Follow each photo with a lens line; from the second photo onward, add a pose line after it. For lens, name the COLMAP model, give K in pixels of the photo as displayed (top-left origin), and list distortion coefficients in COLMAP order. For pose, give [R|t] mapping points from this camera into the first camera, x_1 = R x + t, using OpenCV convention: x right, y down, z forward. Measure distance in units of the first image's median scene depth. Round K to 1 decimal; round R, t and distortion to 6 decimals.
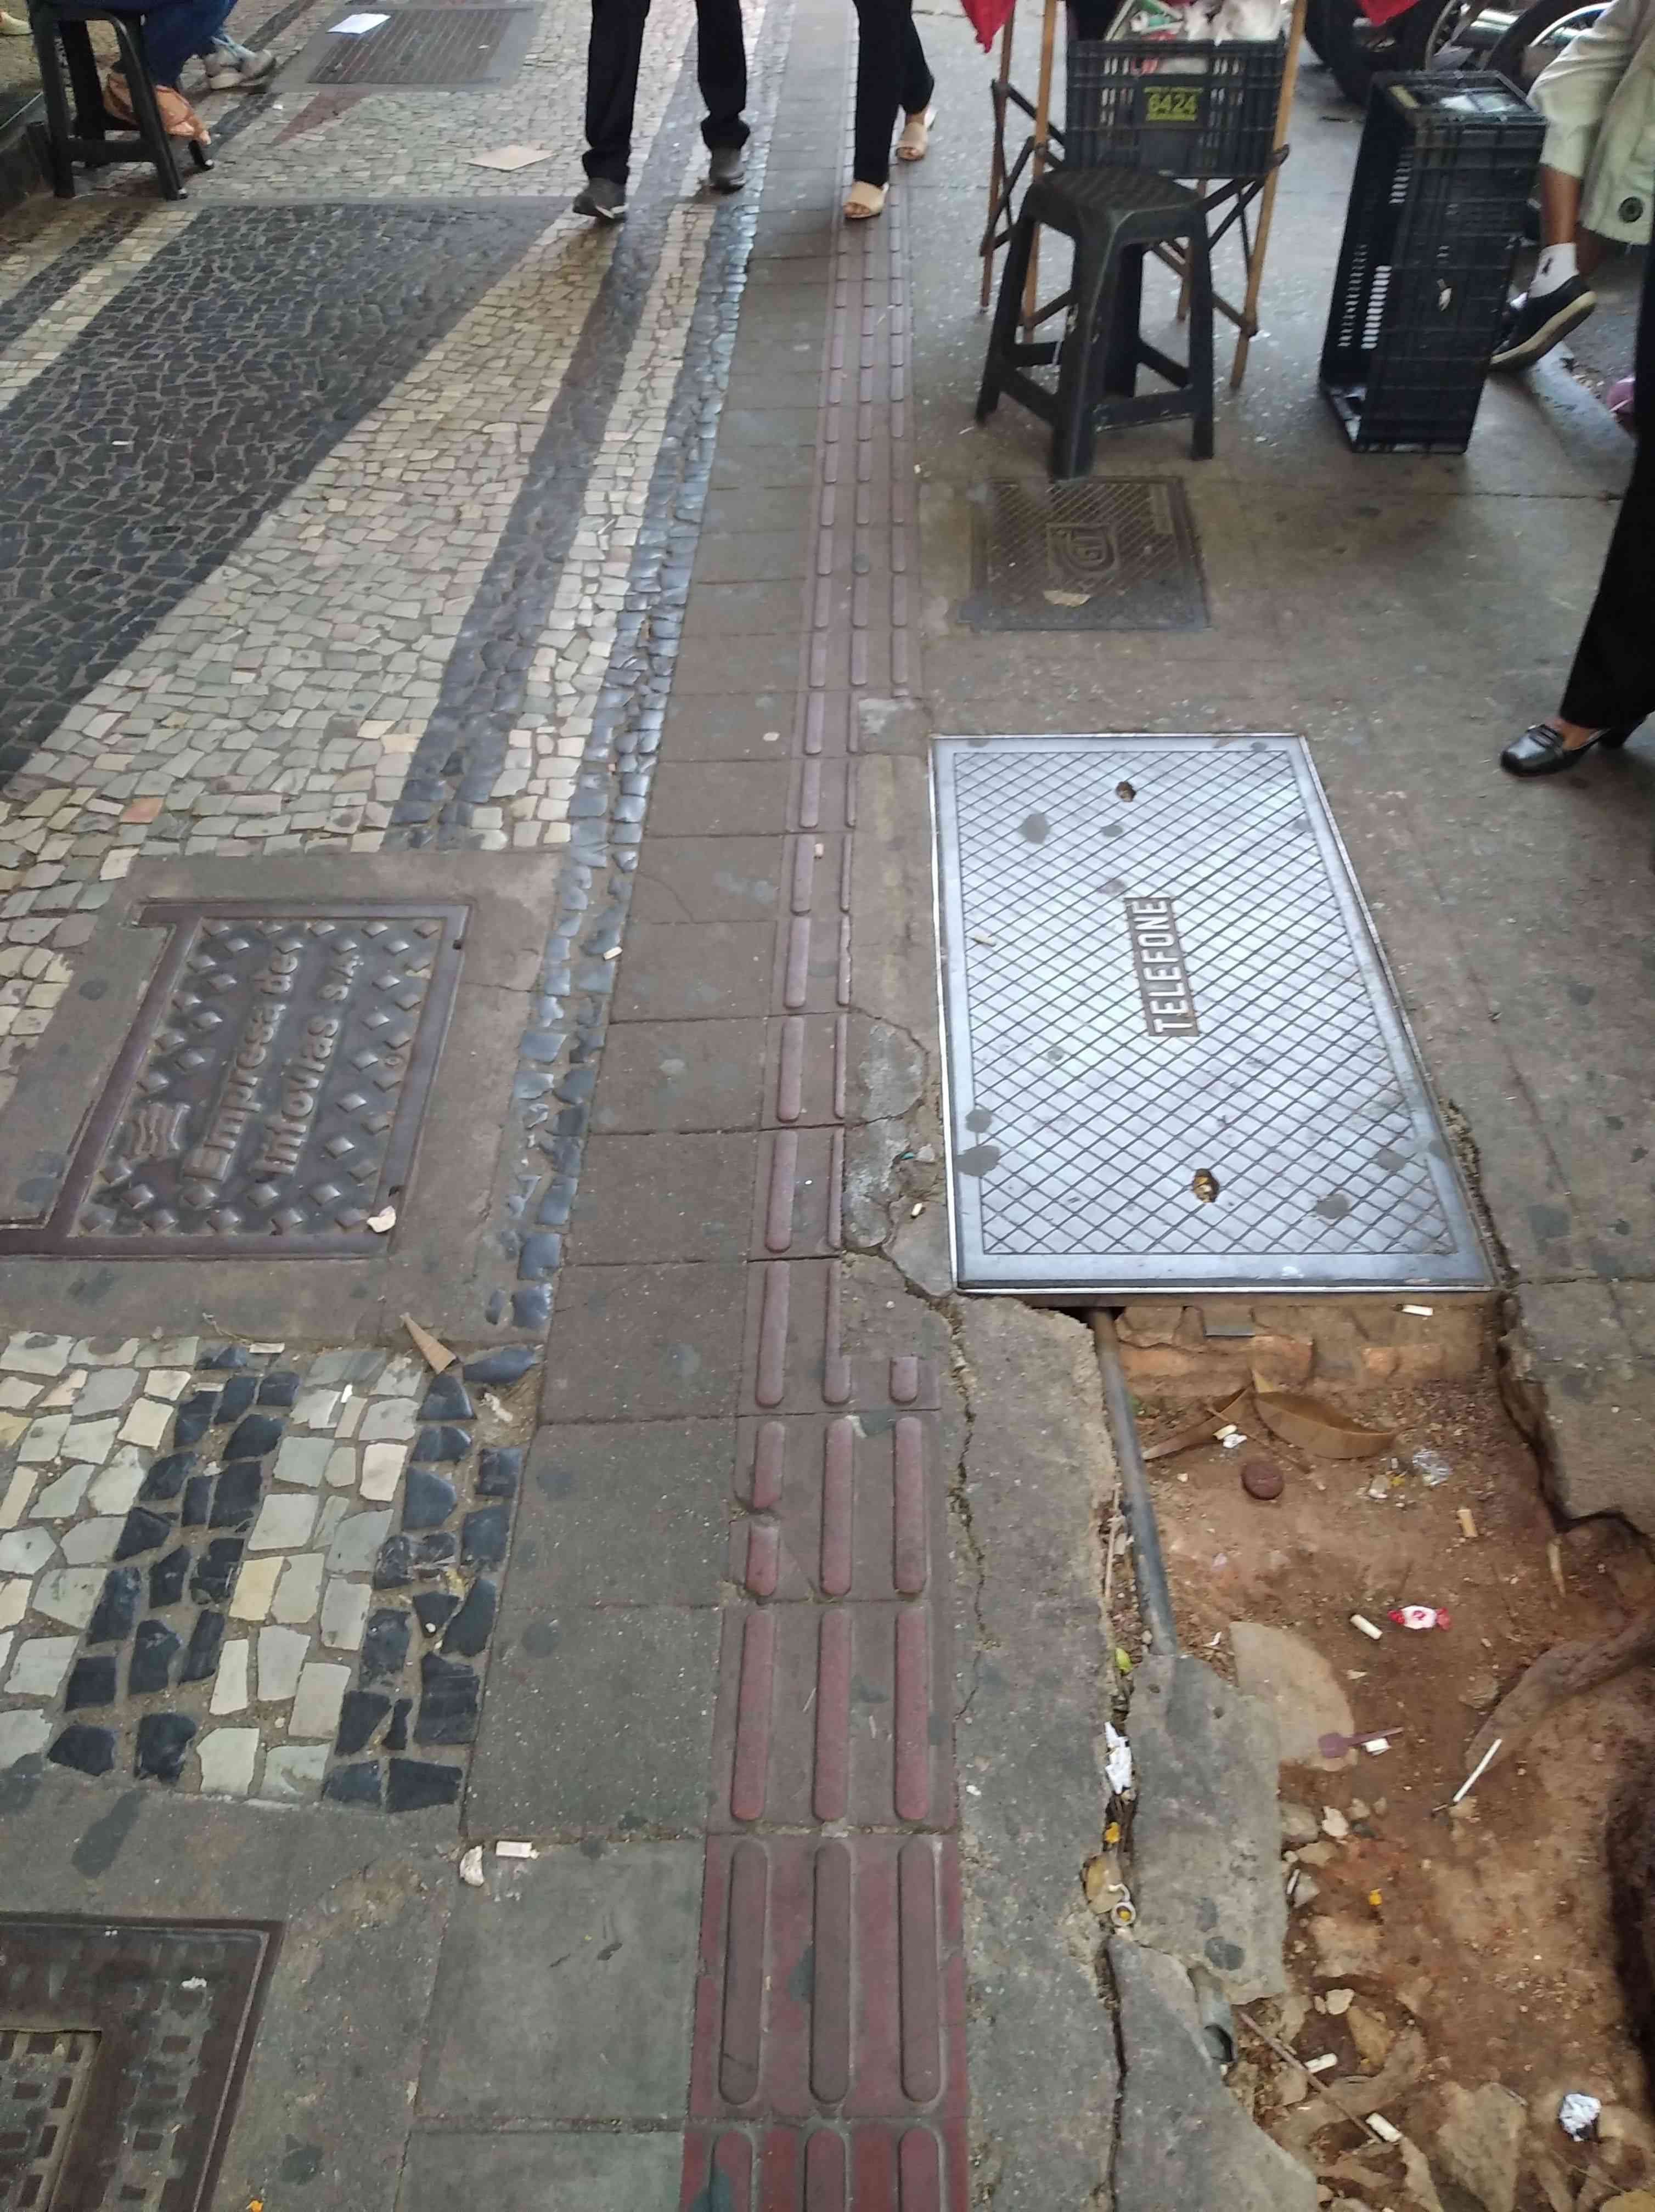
lens RADIAL K [[1736.5, 0, 827.1], [0, 1736.5, 1058.0], [0, 0, 1]] dist [0.055719, -0.102741]
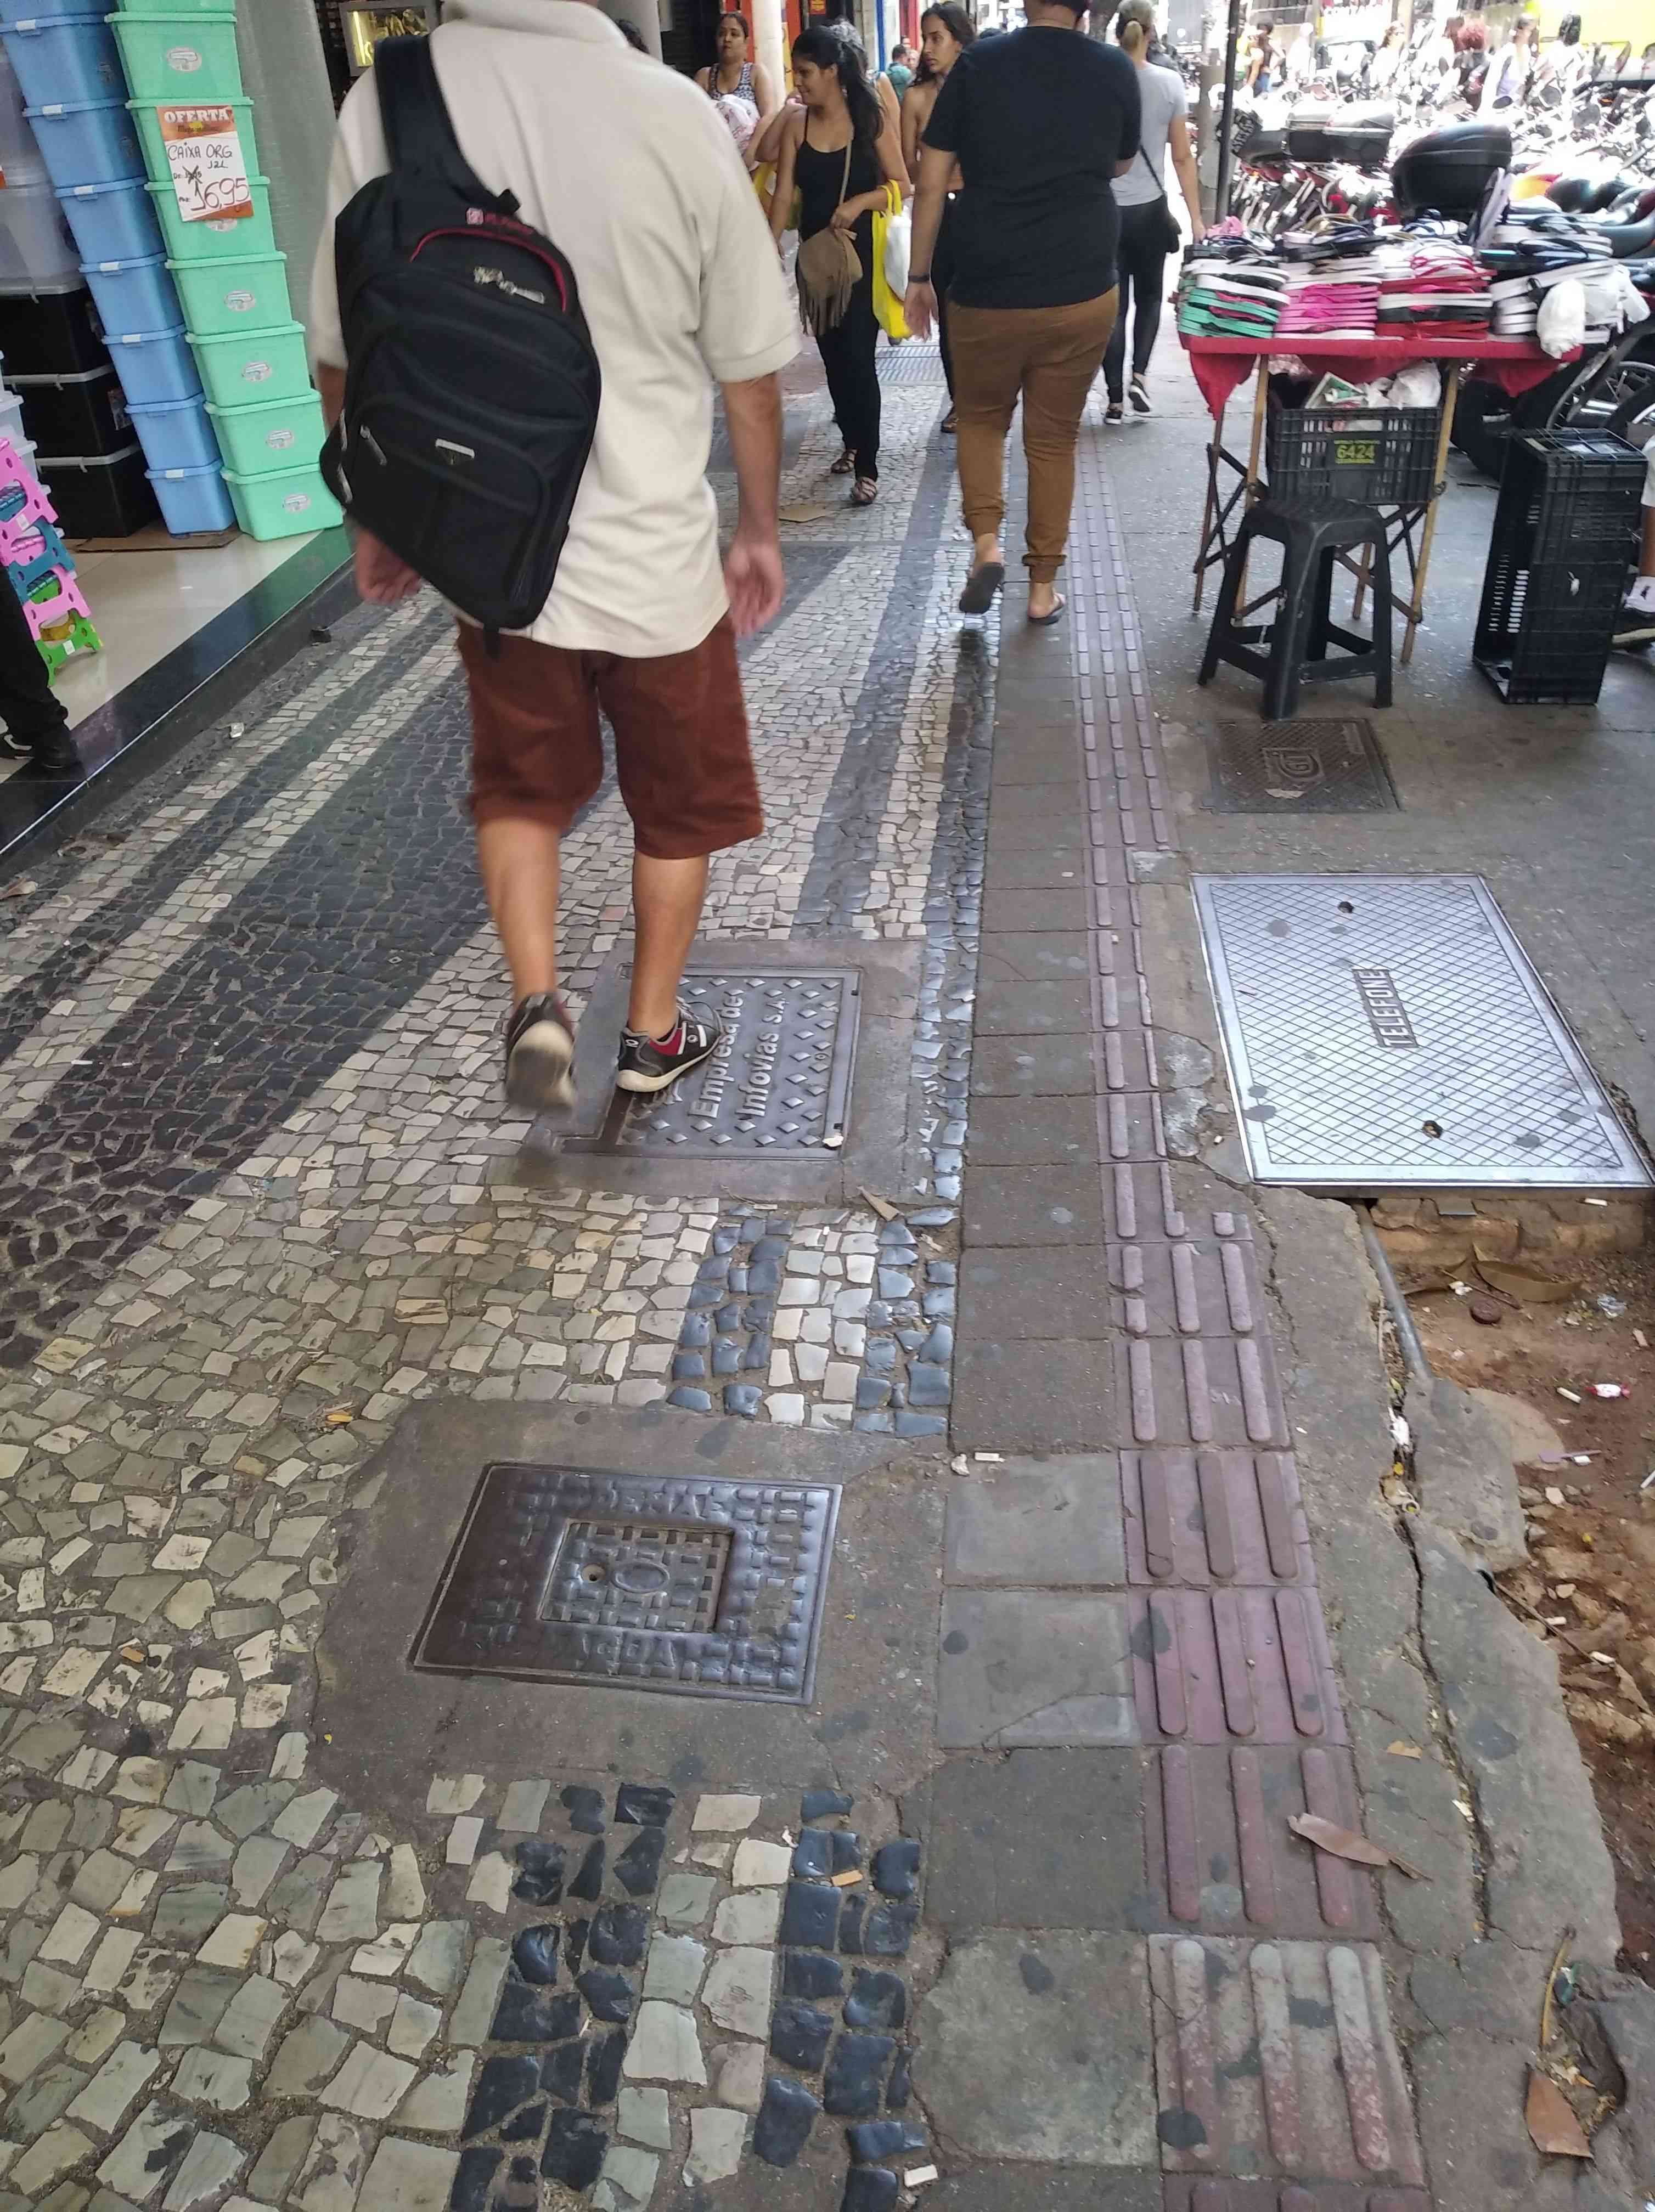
lens RADIAL K [[1692.9, 0, 827.5], [0, 1692.9, 1106.0], [0, 0, 1]] dist [0.044076, -0.089780]
pose [[0.996627, 0.019419, -0.079729, -0.136886], [-0.032881, 0.984690, -0.171184, 0.273512], [0.075185, 0.173228, 0.982008, -0.320527]]
